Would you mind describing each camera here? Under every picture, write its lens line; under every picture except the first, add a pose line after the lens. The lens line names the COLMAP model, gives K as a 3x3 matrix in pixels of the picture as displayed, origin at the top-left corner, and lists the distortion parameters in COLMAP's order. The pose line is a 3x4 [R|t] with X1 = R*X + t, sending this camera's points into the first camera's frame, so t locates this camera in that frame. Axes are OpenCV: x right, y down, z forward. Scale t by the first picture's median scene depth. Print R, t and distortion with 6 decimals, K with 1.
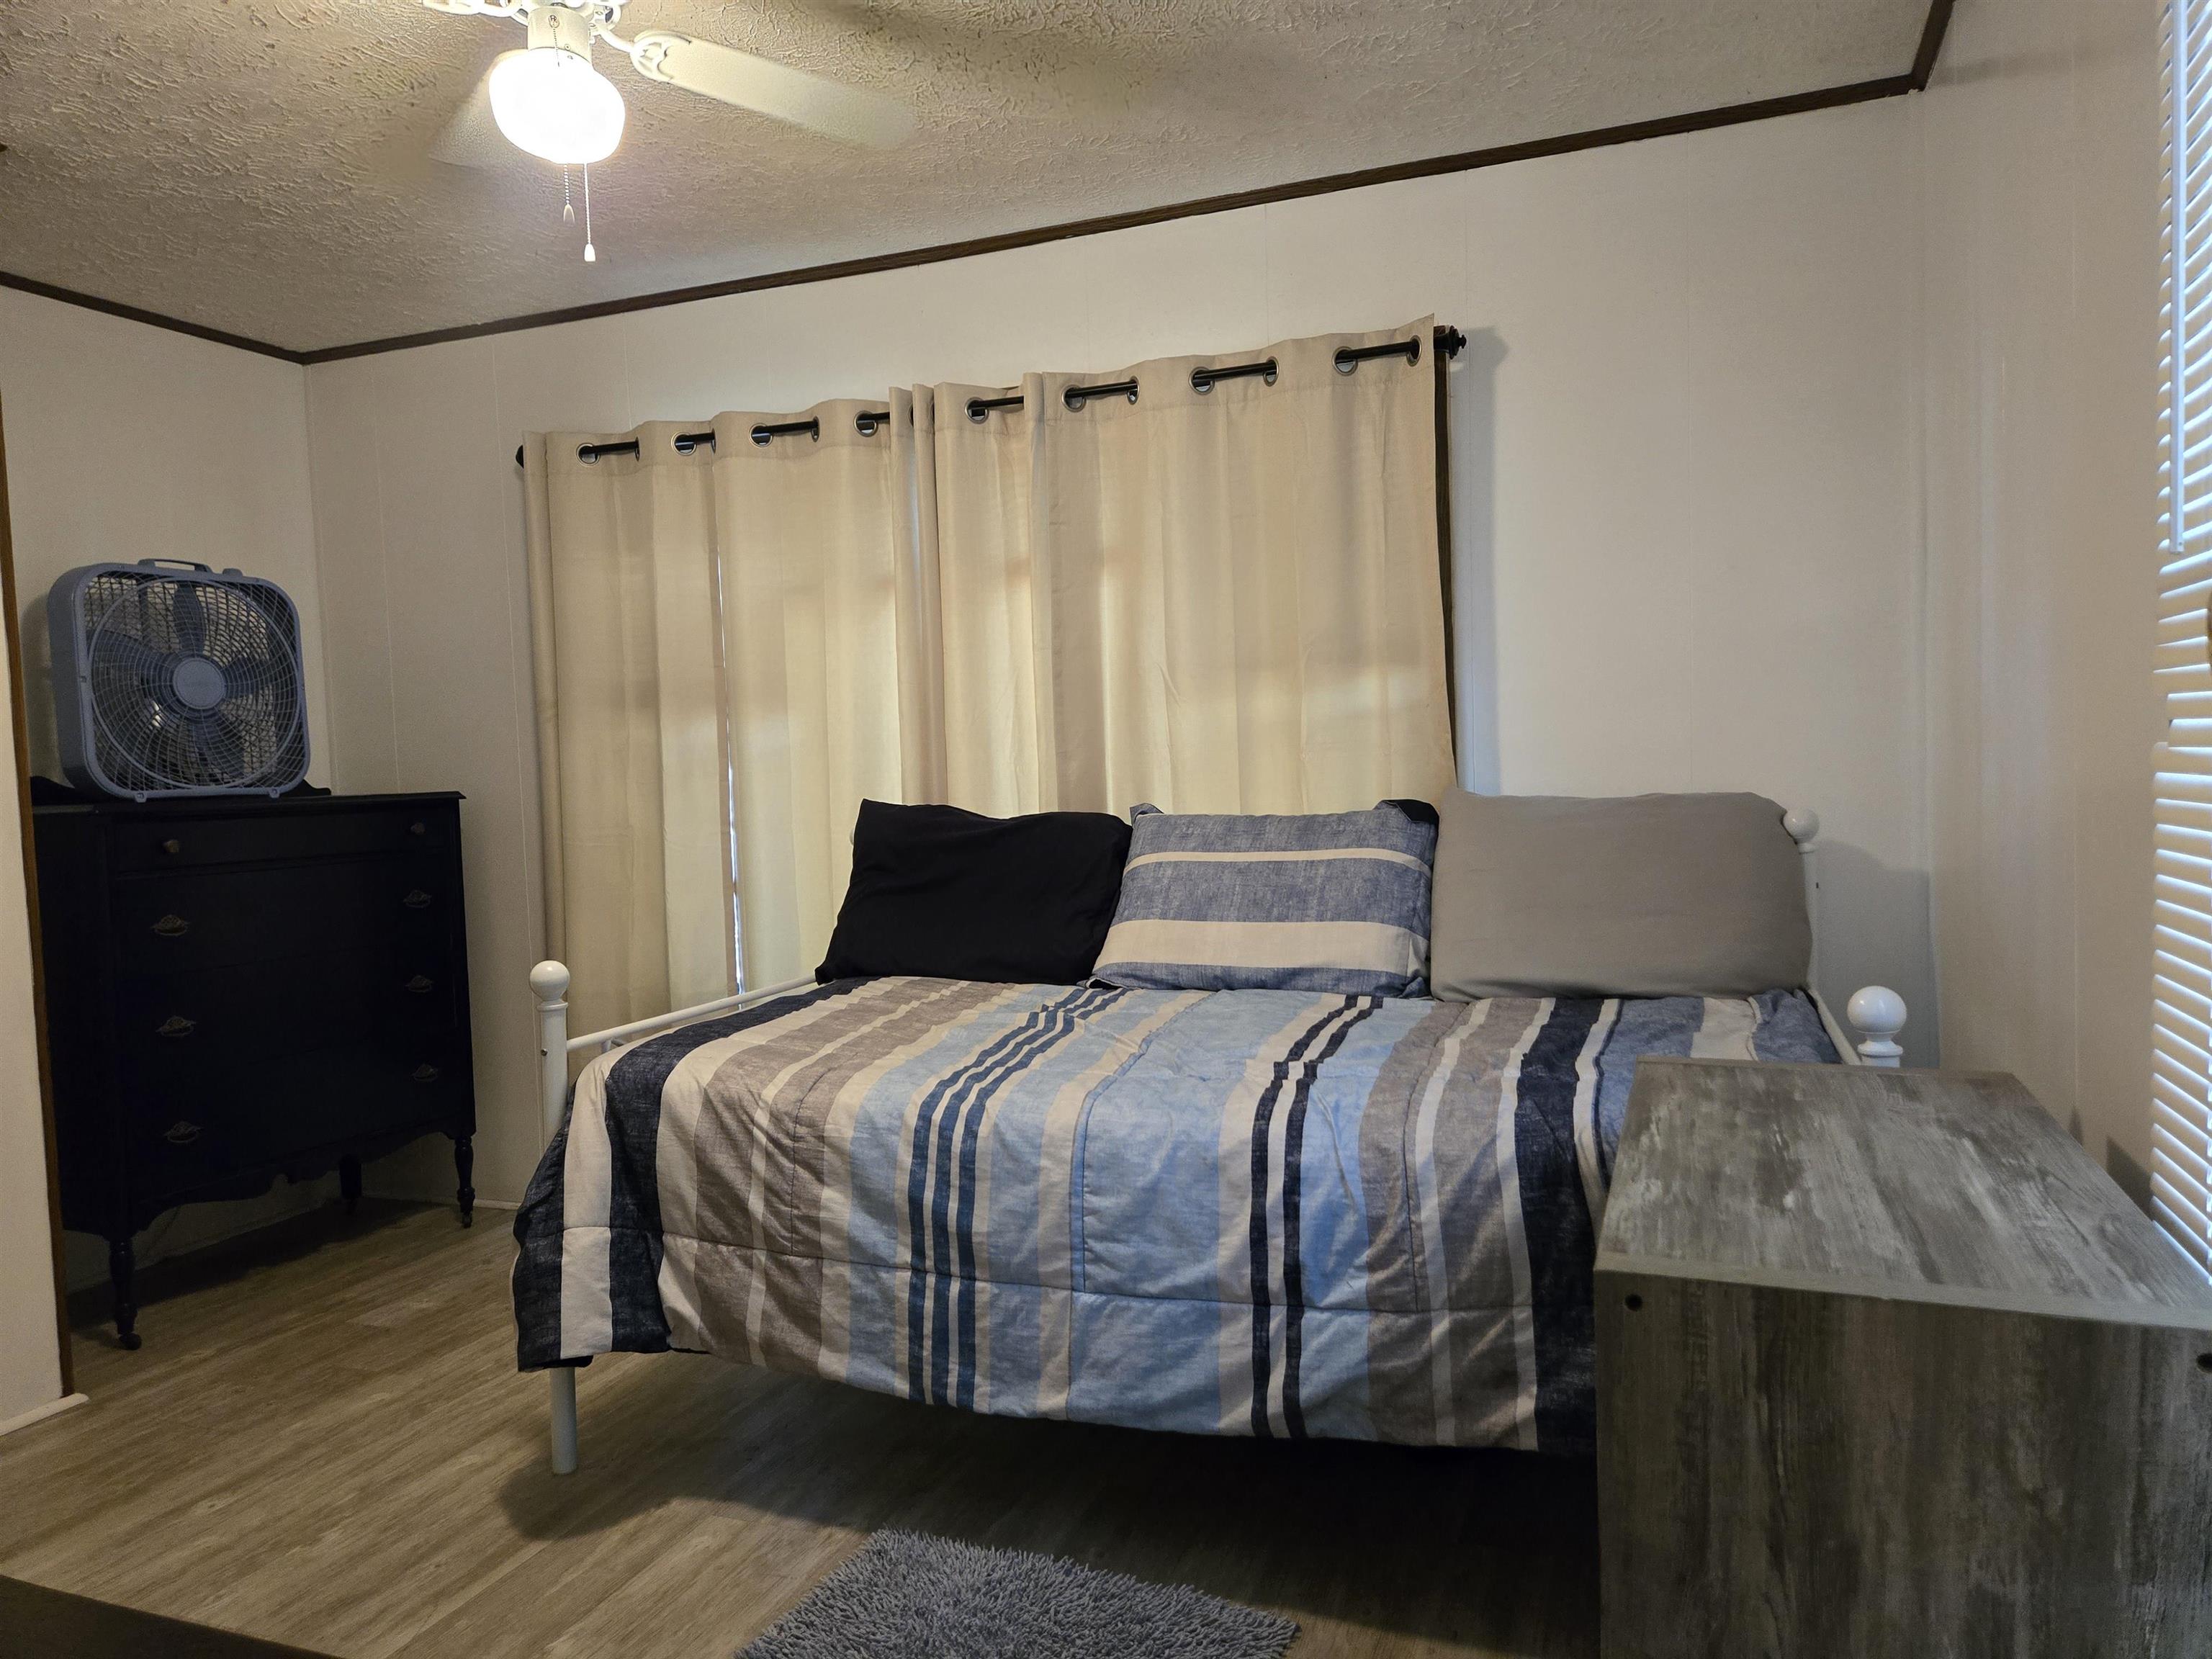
lens RADIAL K [[1490.7, 0, 1145.7], [0, 1490.7, 827.3], [0, 0, 1]] dist [0.078411, -0.069723]
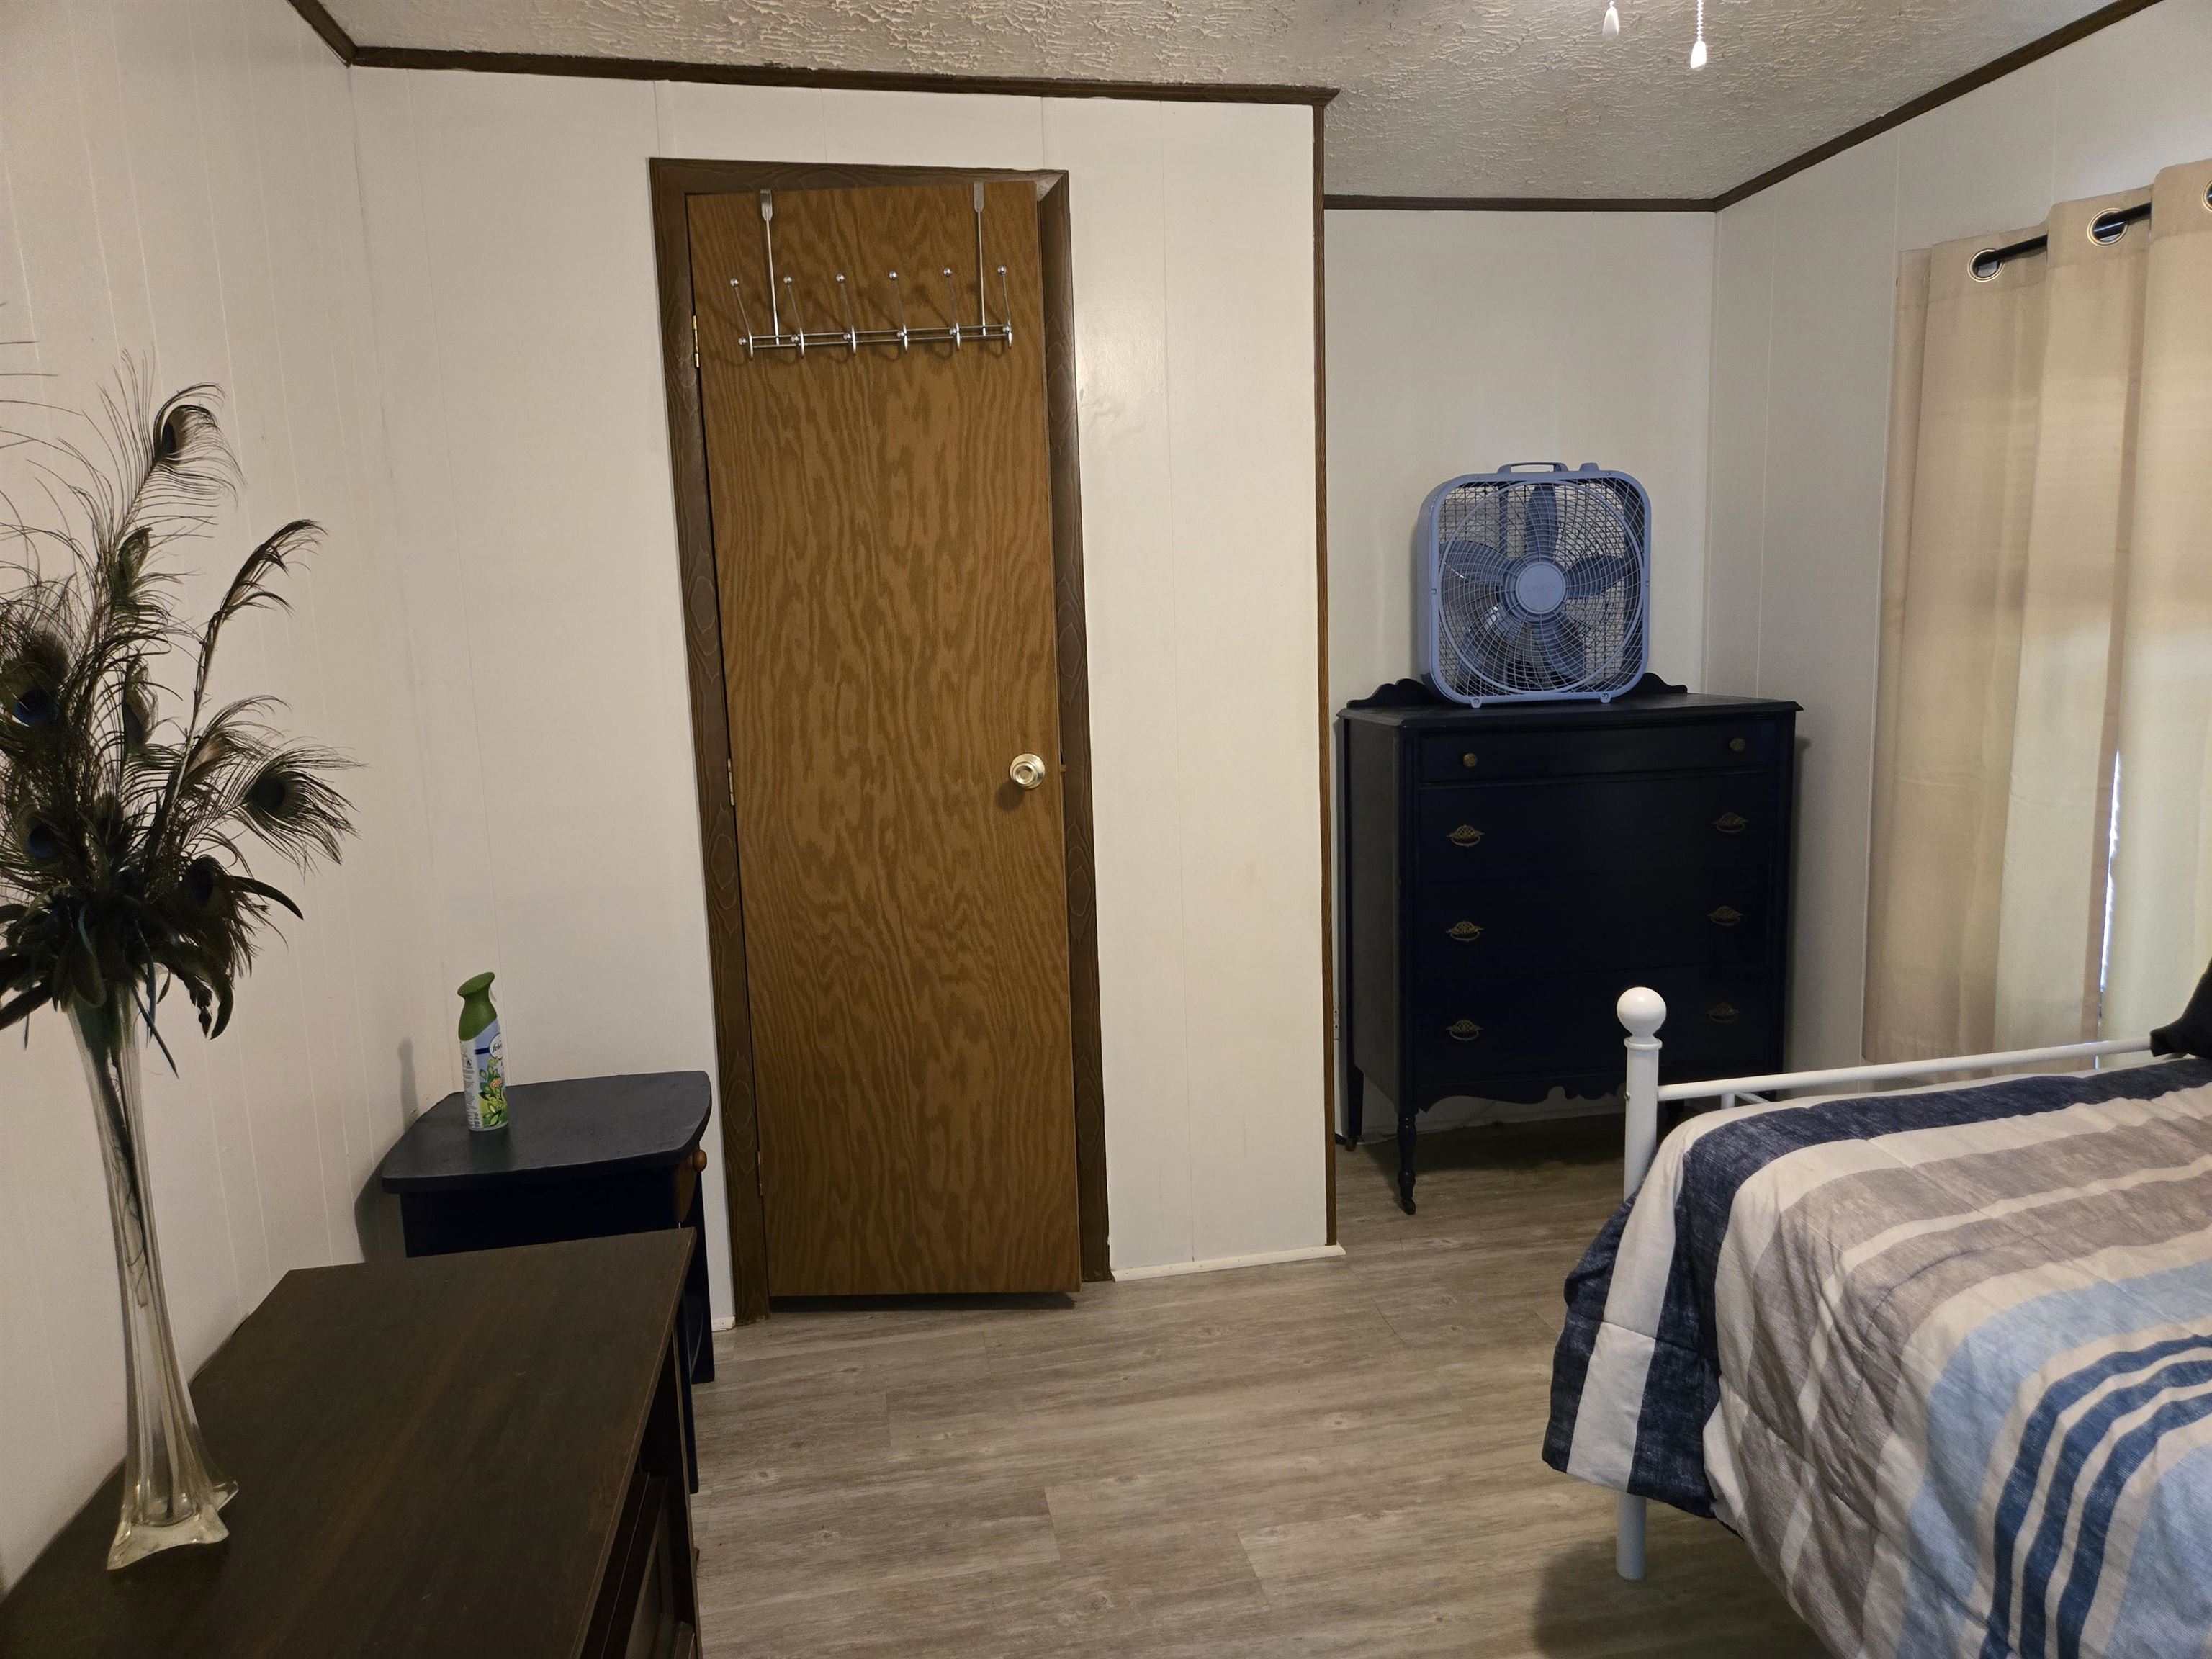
lens RADIAL K [[1490.7, 0, 1145.7], [0, 1490.7, 827.3], [0, 0, 1]] dist [0.078411, -0.069723]
pose [[0.518614, 0.140811, -0.843333, 0.143678], [-0.021688, 0.988195, 0.151661, -0.119915], [0.854733, -0.060363, 0.515546, 0.371402]]
